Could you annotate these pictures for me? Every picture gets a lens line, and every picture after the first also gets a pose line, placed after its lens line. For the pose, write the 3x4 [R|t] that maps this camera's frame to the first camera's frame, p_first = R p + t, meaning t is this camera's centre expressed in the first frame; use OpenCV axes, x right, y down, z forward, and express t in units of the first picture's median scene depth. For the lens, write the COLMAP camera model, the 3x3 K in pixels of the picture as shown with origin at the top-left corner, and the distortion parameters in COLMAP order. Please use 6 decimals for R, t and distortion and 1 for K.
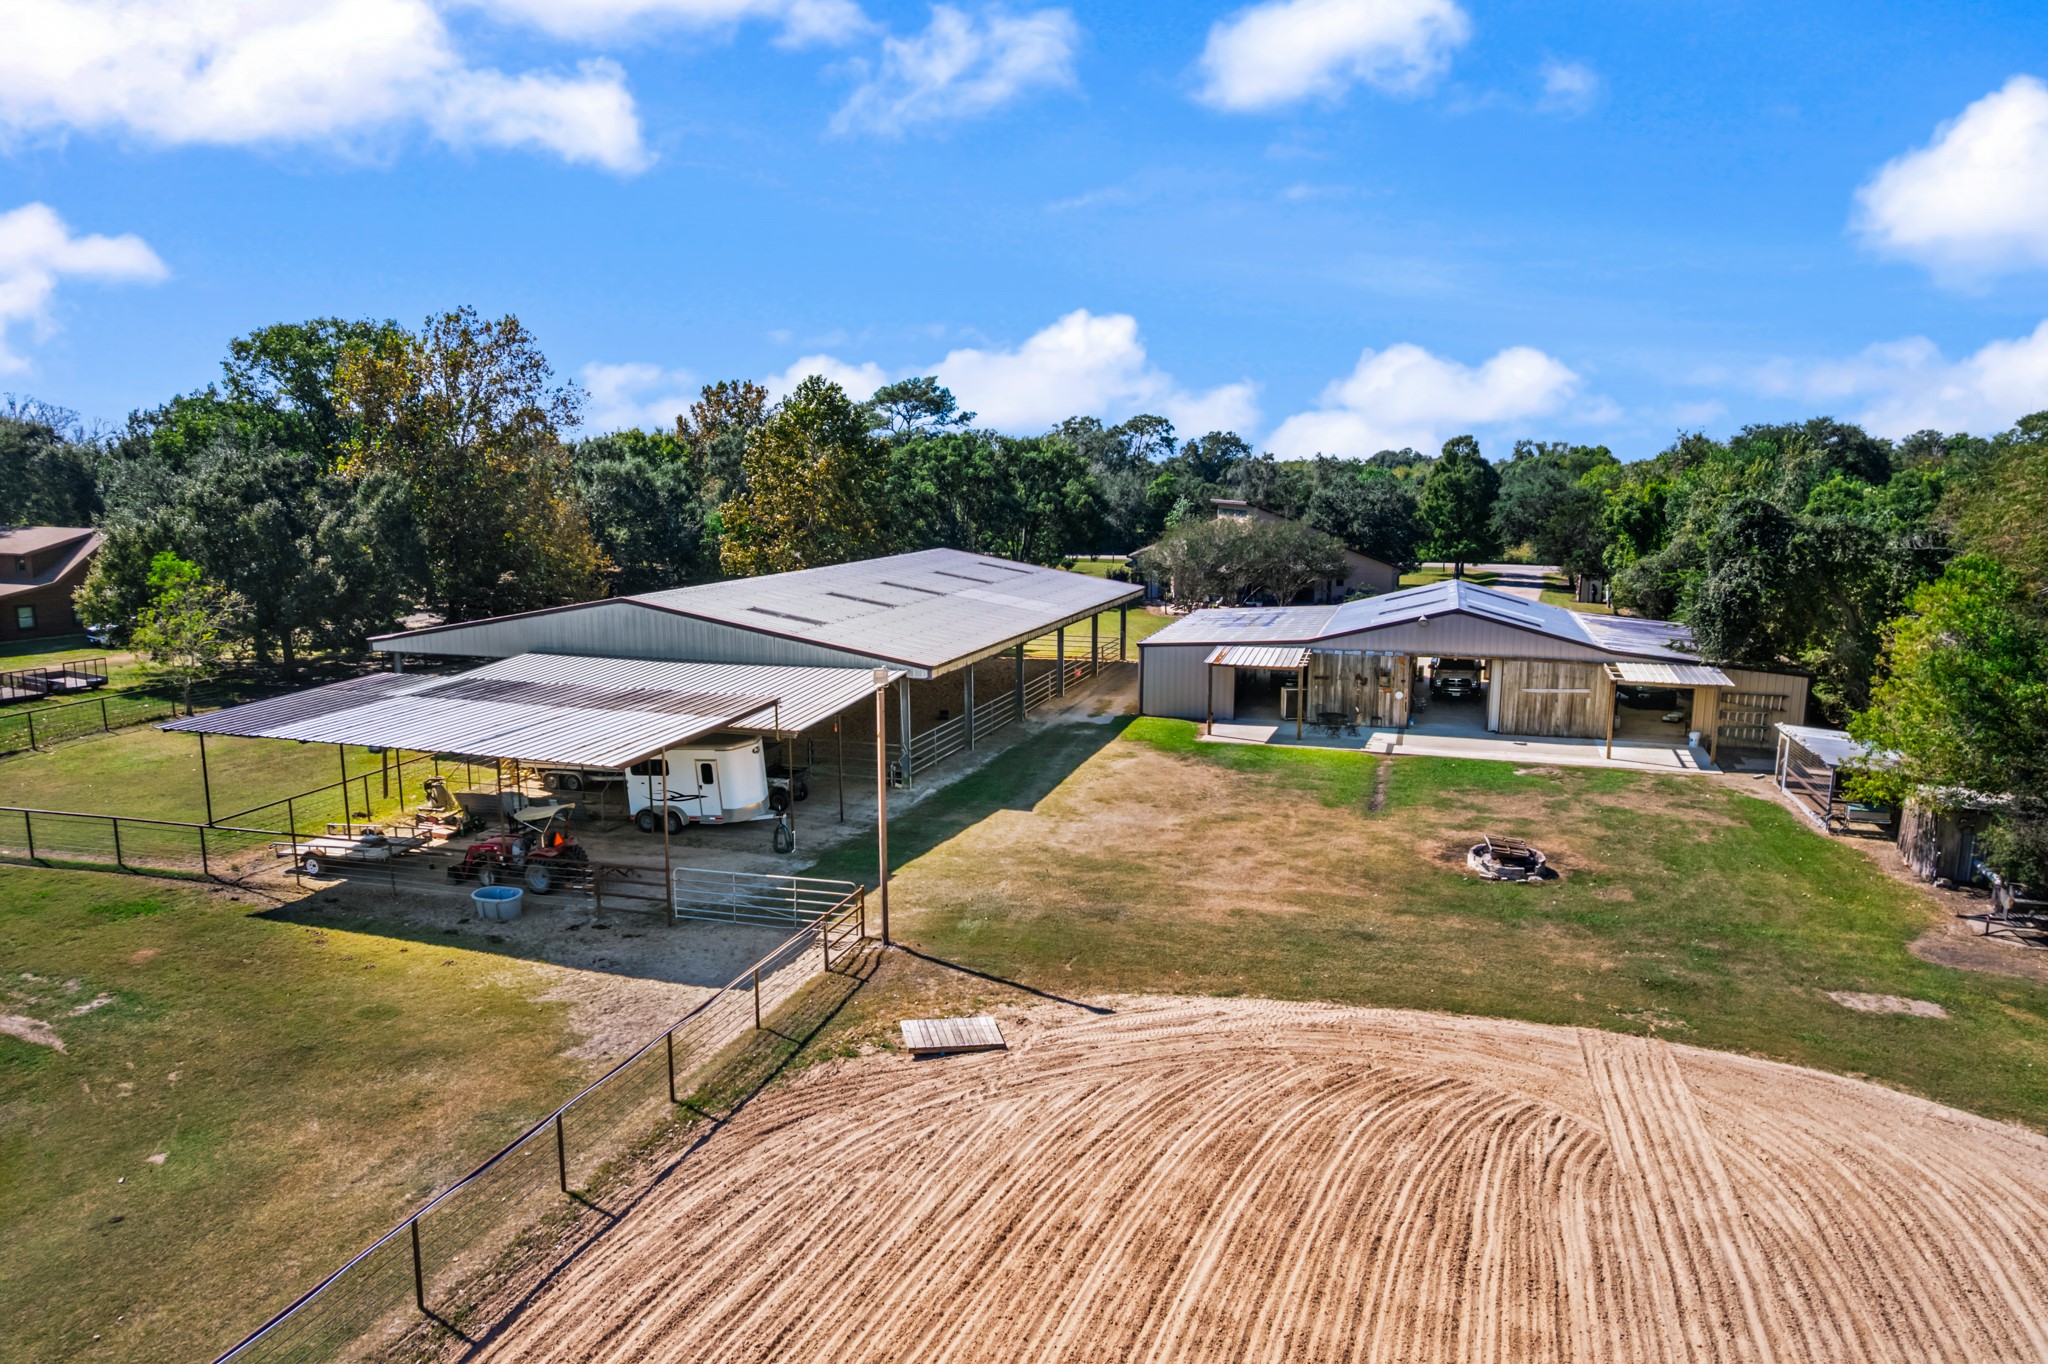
lens RADIAL K [[1316.6, 0, 1057.0], [0, 1316.6, 686.8], [0, 0, 1]] dist [-0.005637, -0.000483]
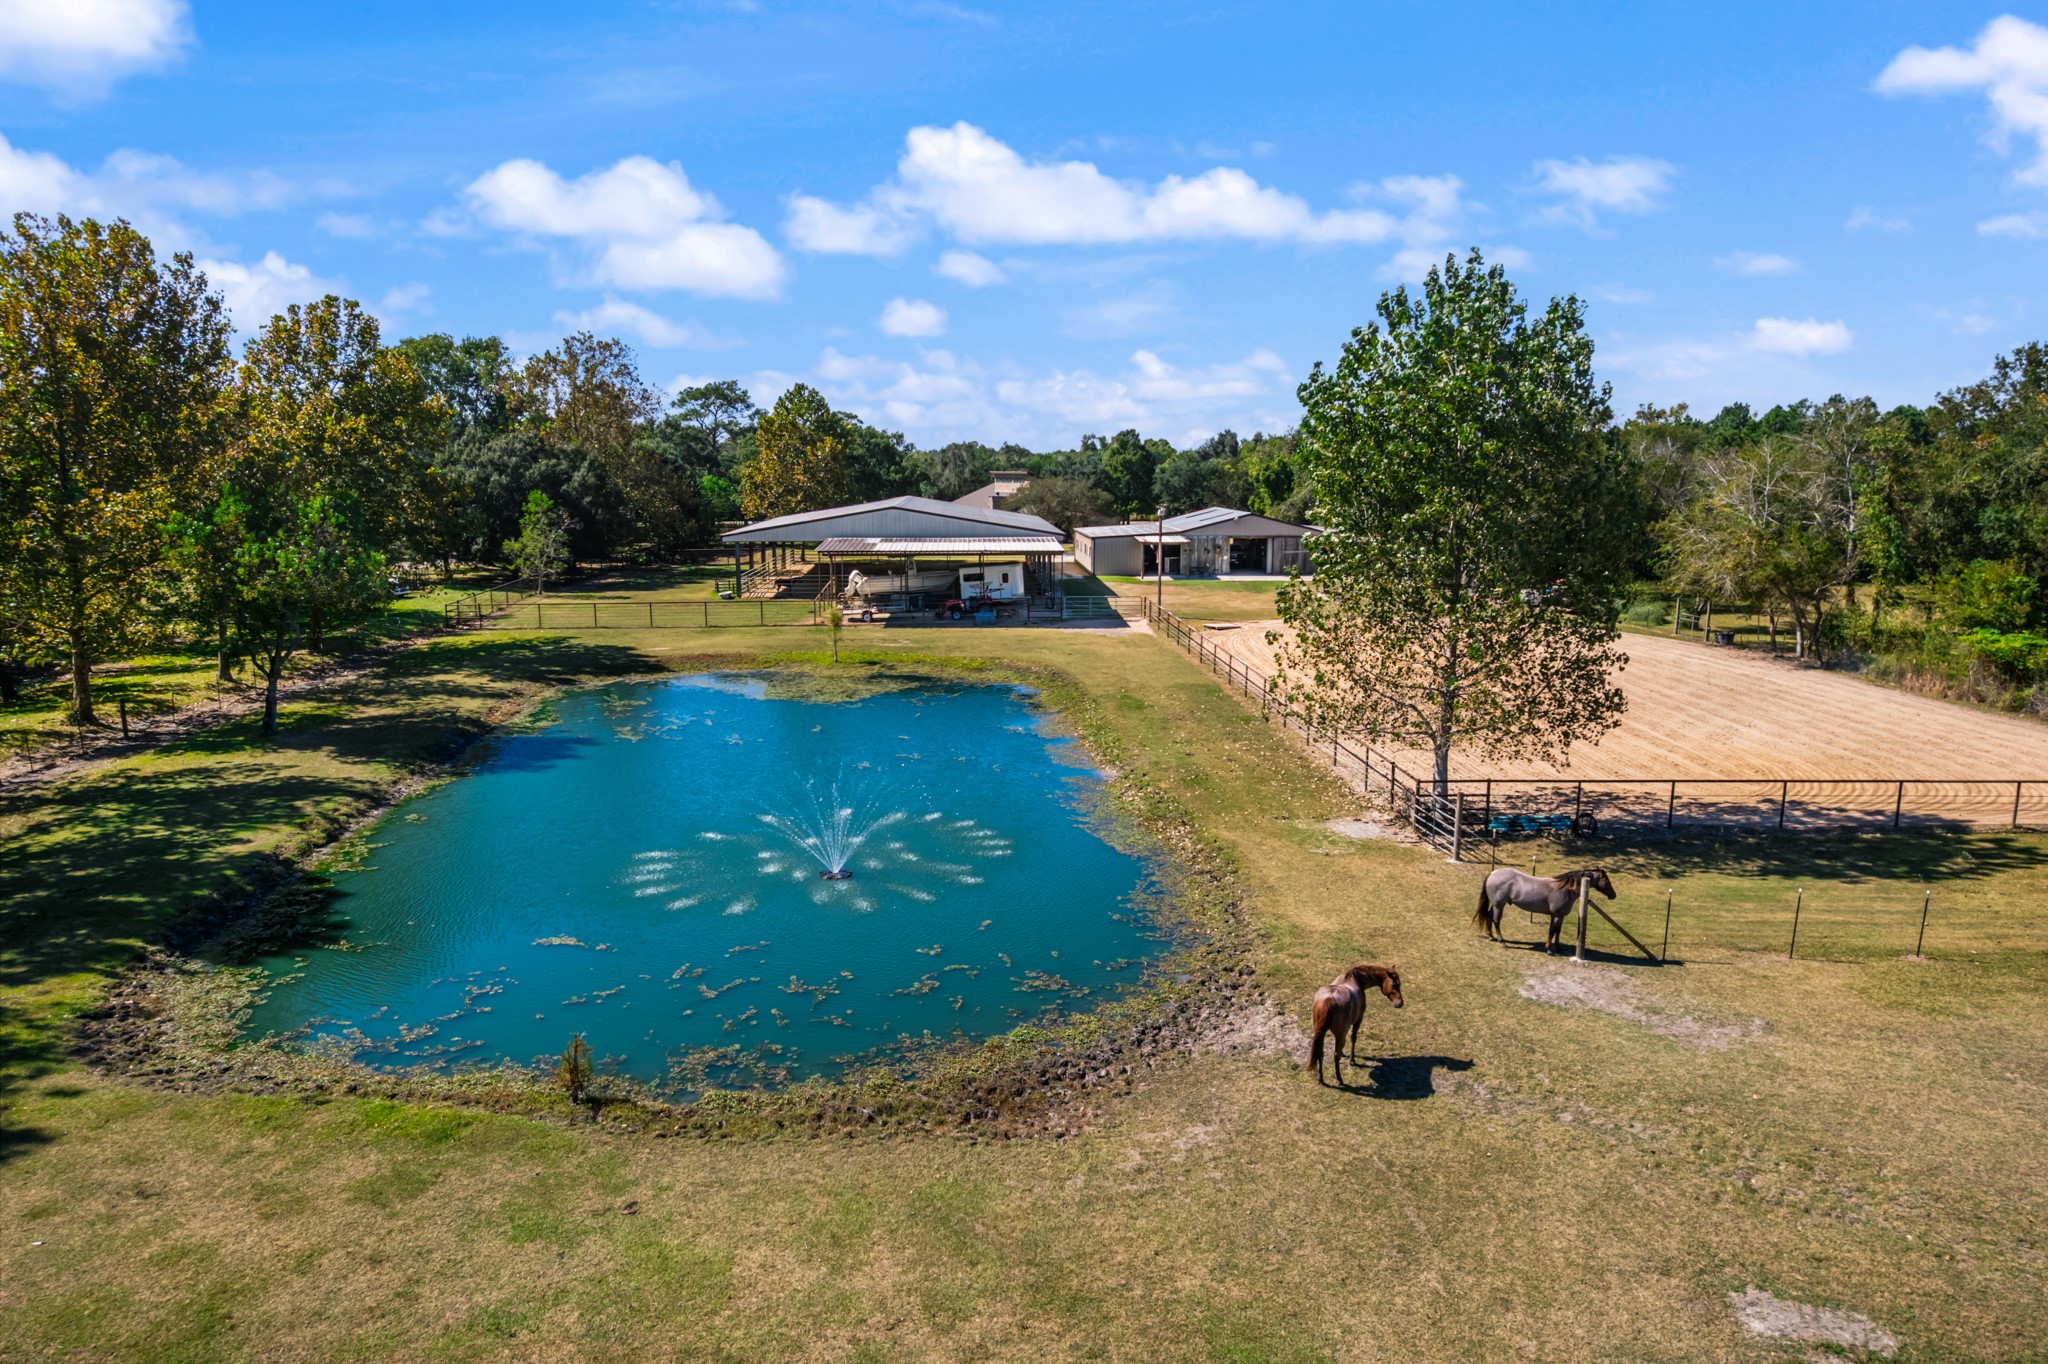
lens RADIAL K [[1316.6, 0, 1057.0], [0, 1316.6, 686.8], [0, 0, 1]] dist [-0.005637, -0.000483]
pose [[0.933279, -0.062001, 0.353761, -0.448547], [0.060920, 0.998042, 0.014203, 0.101872], [-0.353949, 0.008295, 0.935228, -0.496516]]
